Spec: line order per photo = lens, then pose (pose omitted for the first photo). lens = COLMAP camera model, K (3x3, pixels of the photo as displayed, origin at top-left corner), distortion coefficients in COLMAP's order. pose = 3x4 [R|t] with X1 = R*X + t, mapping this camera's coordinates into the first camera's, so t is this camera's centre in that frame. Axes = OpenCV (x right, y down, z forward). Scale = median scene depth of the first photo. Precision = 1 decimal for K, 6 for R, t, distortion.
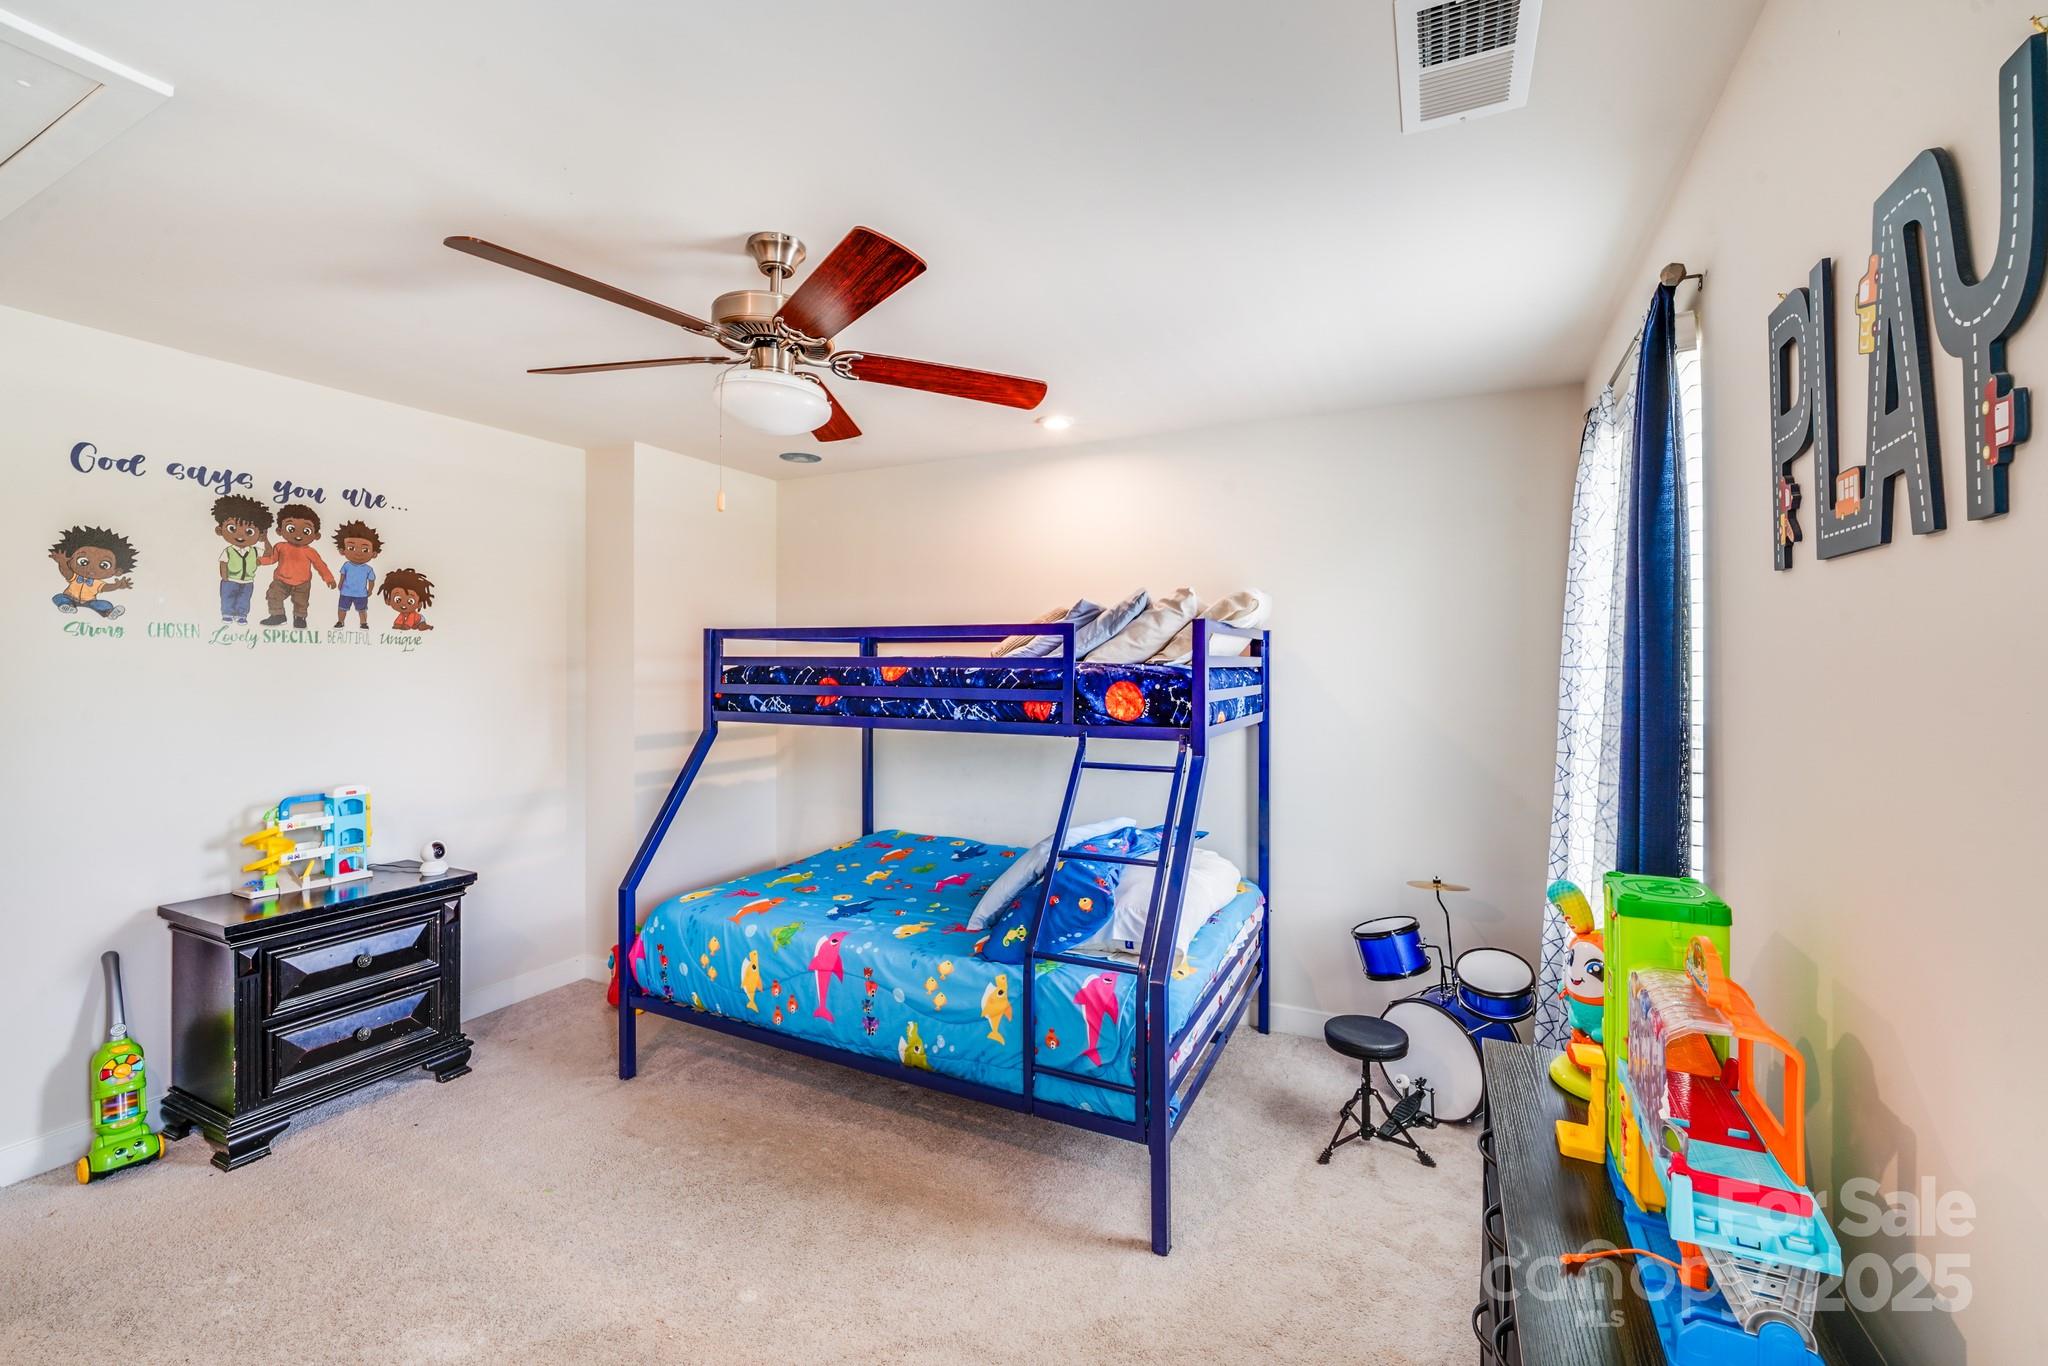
lens RADIAL K [[849.8, 0, 1021.3], [0, 849.8, 653.9], [0, 0, 1]] dist [-0.000165, -0.005292]
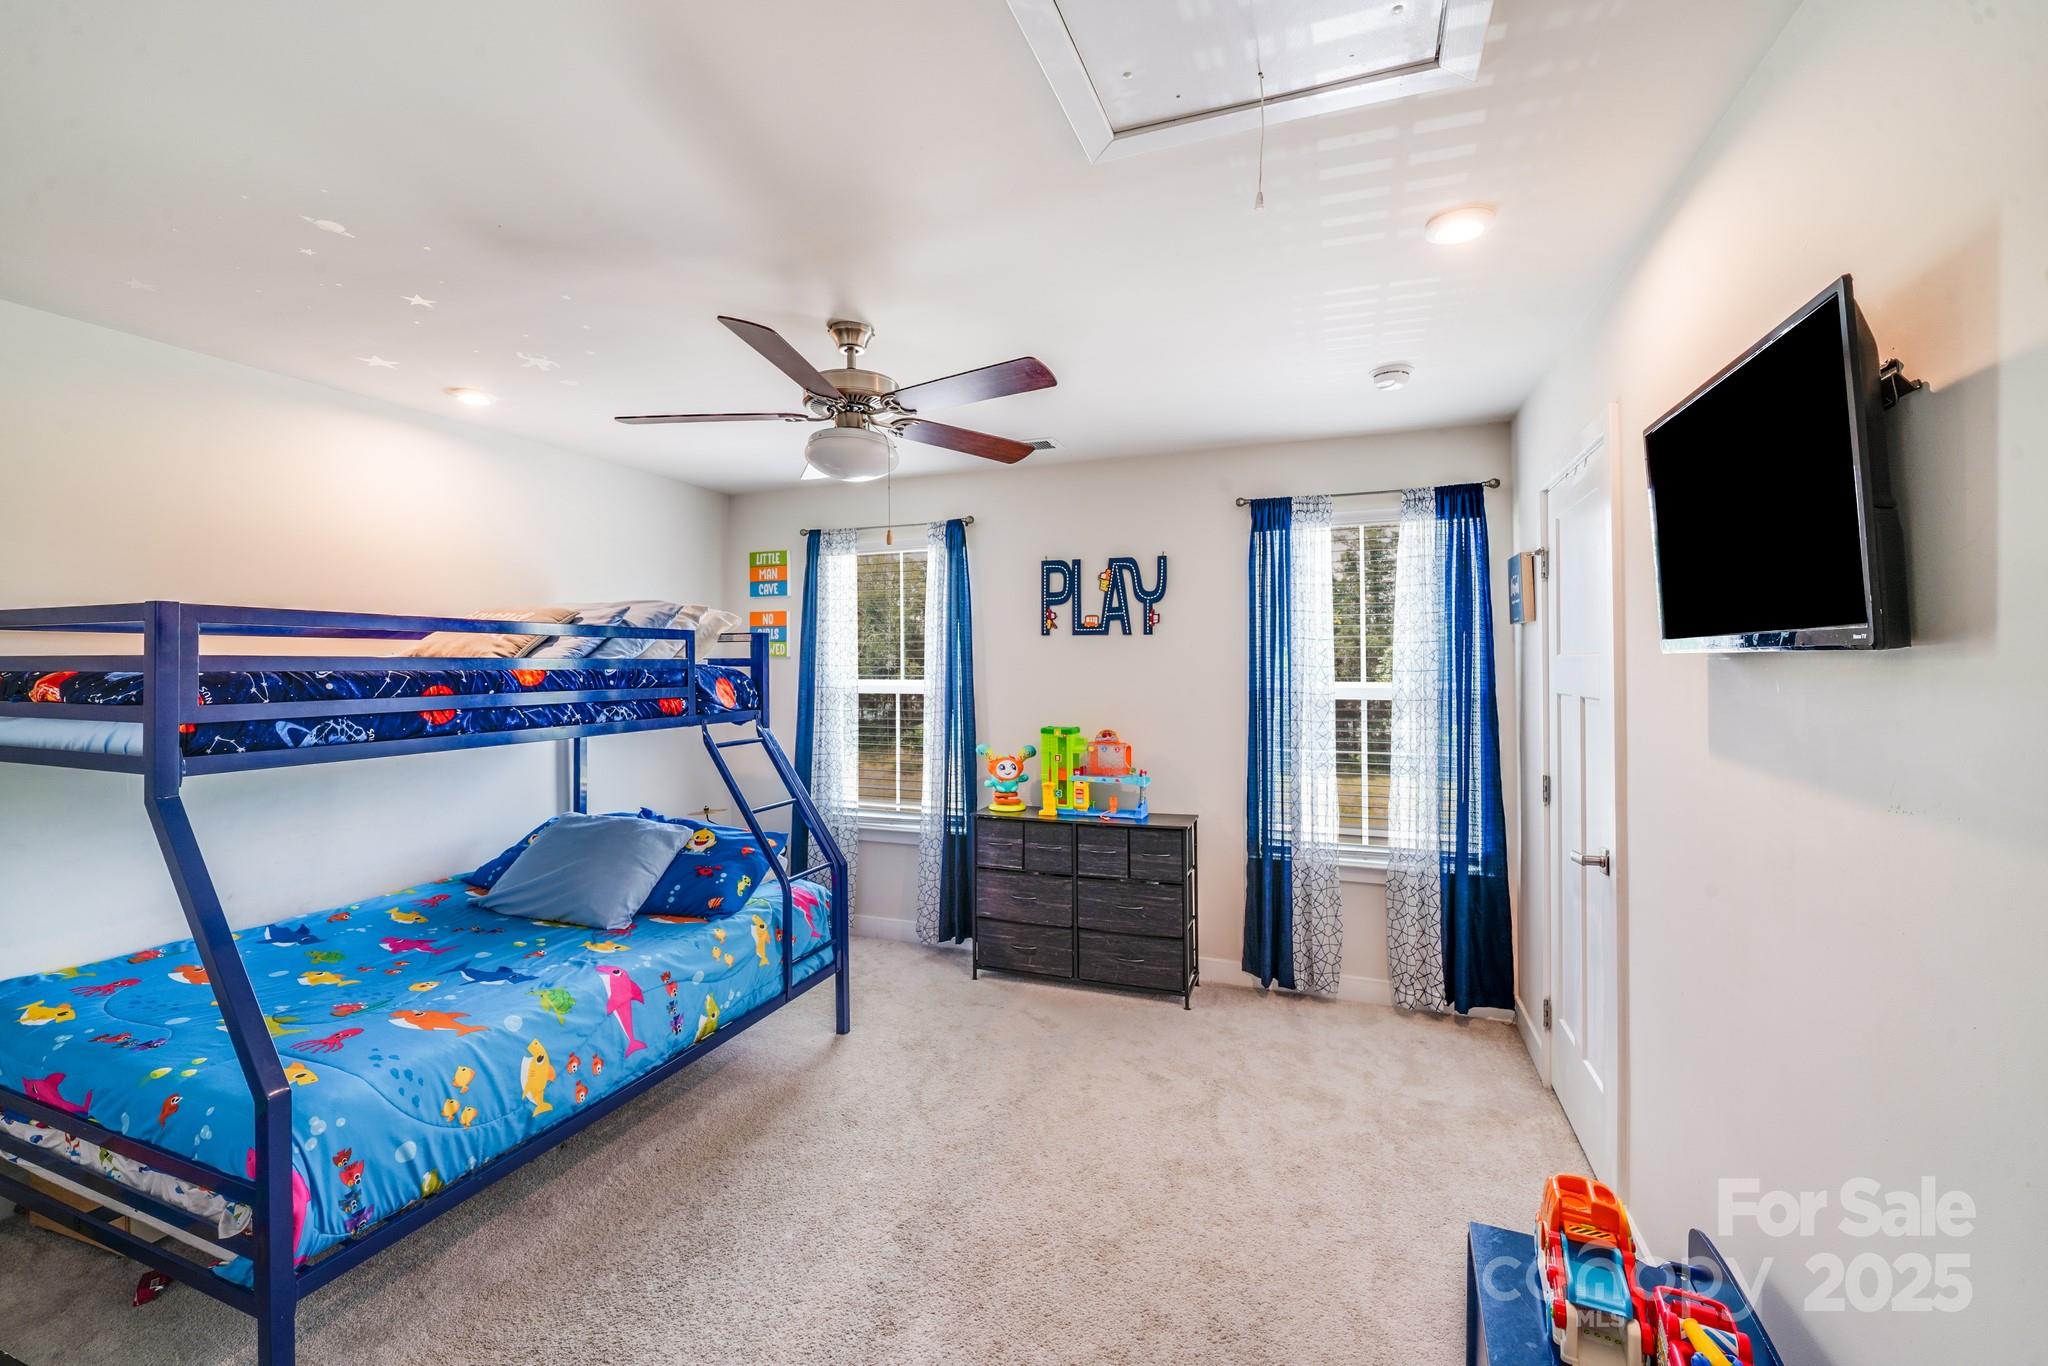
lens RADIAL K [[849.8, 0, 1021.3], [0, 849.8, 653.9], [0, 0, 1]] dist [-0.000165, -0.005292]
pose [[-0.100029, 0.008666, 0.994947, -1.118705], [-0.004198, 0.999949, -0.009131, 0.005979], [-0.994976, -0.005090, -0.099988, 0.638050]]
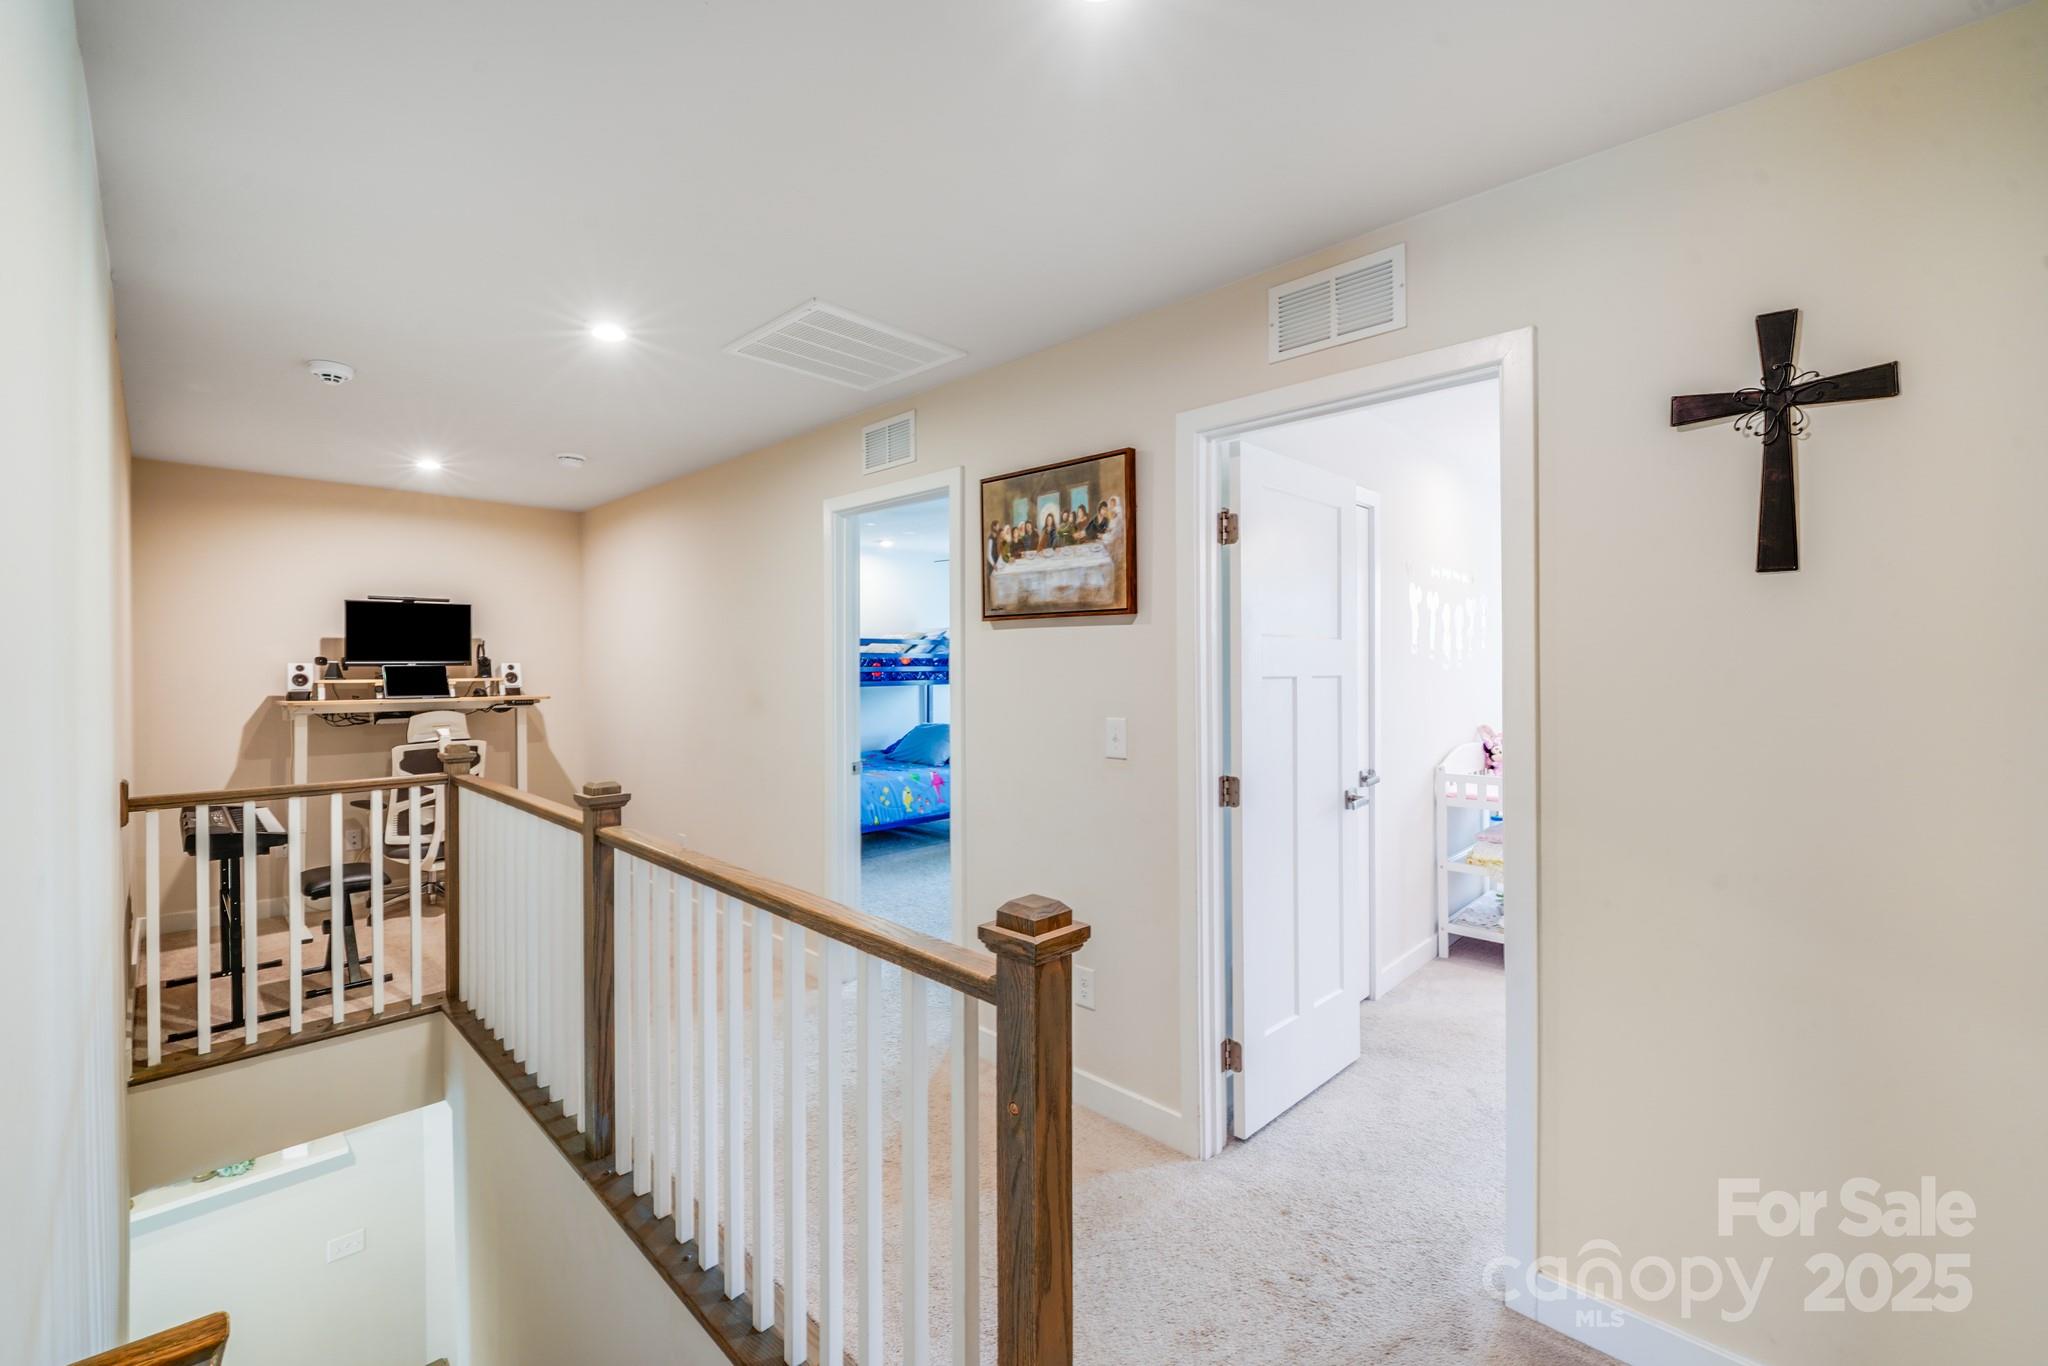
lens RADIAL K [[849.8, 0, 1021.3], [0, 849.8, 653.9], [0, 0, 1]] dist [-0.000165, -0.005292]
pose [[0.299255, 0.008492, 0.954135, -2.316562], [-0.003326, 0.999964, -0.007856, 0.023748], [-0.954167, -0.000822, 0.299272, 0.059131]]
